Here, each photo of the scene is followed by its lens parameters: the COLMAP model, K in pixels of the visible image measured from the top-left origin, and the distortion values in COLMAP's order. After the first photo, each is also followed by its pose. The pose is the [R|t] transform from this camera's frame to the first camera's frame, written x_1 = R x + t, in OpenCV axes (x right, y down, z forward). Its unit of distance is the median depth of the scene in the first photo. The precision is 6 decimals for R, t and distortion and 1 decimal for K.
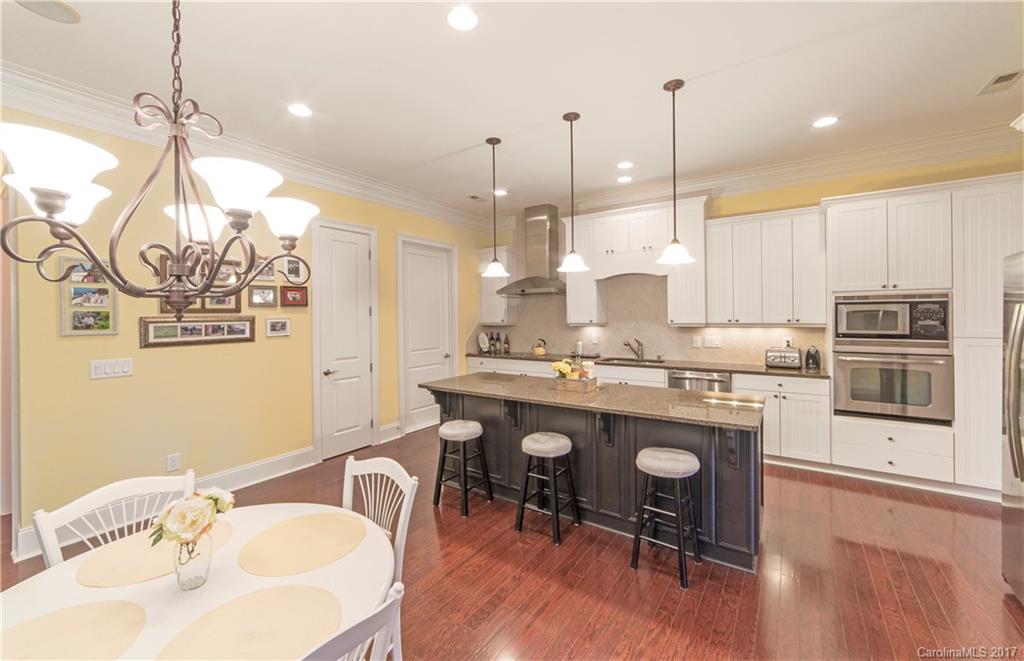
lens RADIAL K [[407.9, 0, 511.0], [0, 407.9, 315.2], [0, 0, 1]] dist [0.000825, 0.000193]
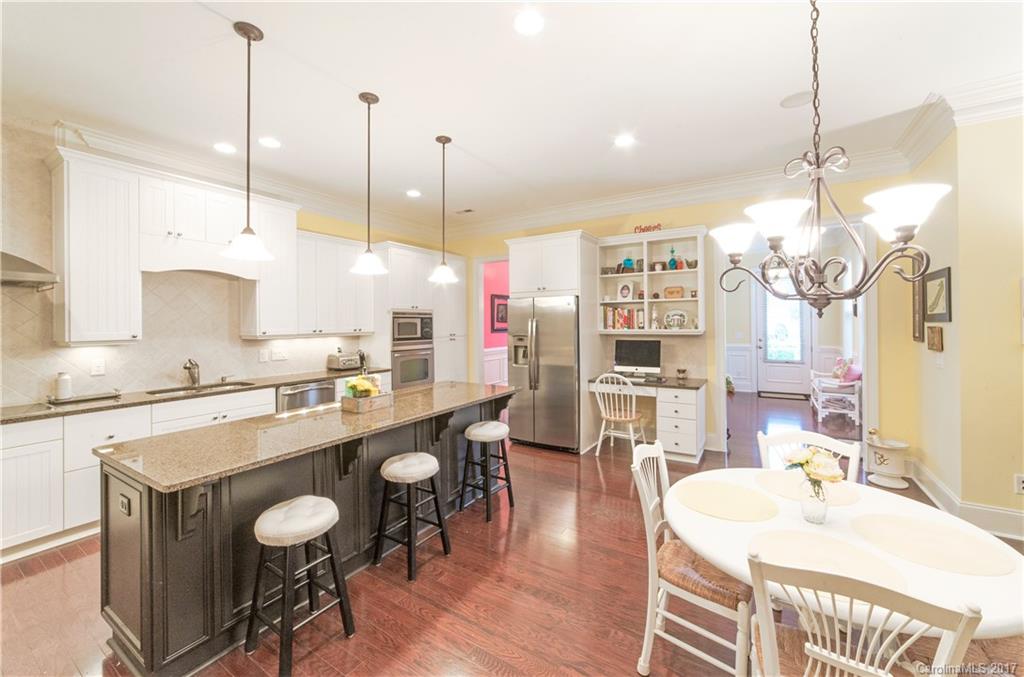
lens RADIAL K [[409.8, 0, 512.1], [0, 409.8, 321.1], [0, 0, 1]] dist [0.000126, 0.000026]
pose [[-0.037819, 0.015892, 0.999158, -0.556527], [0.012393, 0.999804, -0.015433, 0.009996], [-0.999208, 0.011799, -0.038009, 0.549816]]
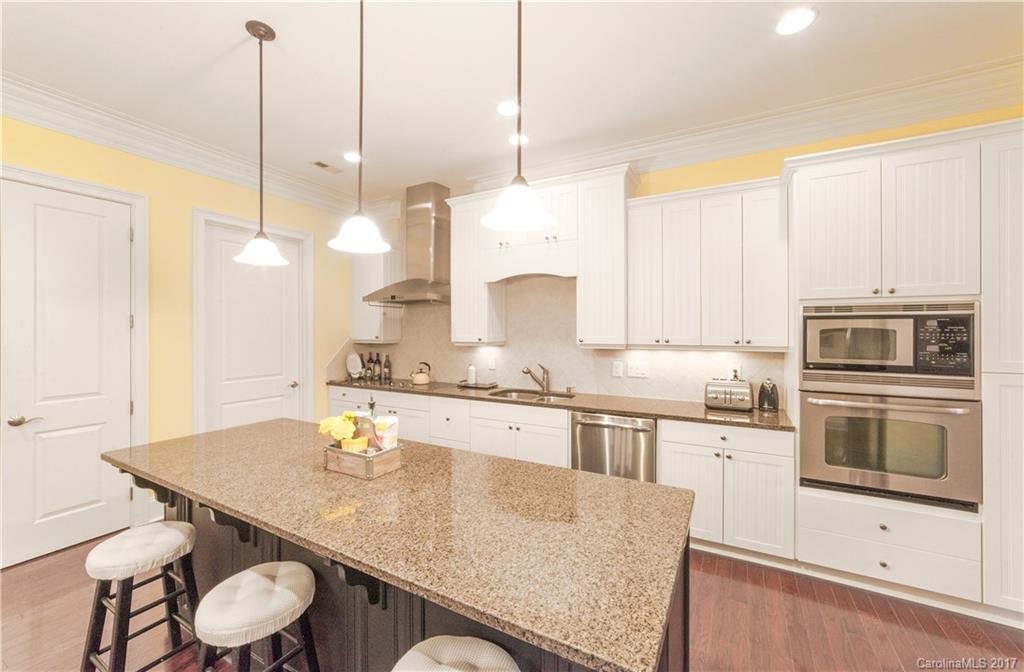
lens RADIAL K [[405.3, 0, 511.4], [0, 405.3, 328.8], [0, 0, 1]] dist [-0.002142, -0.000149]
pose [[0.995640, 0.010737, 0.092664, 0.227101], [-0.010302, 0.999934, -0.005169, -0.001753], [-0.092713, 0.004192, 0.995684, 0.337226]]
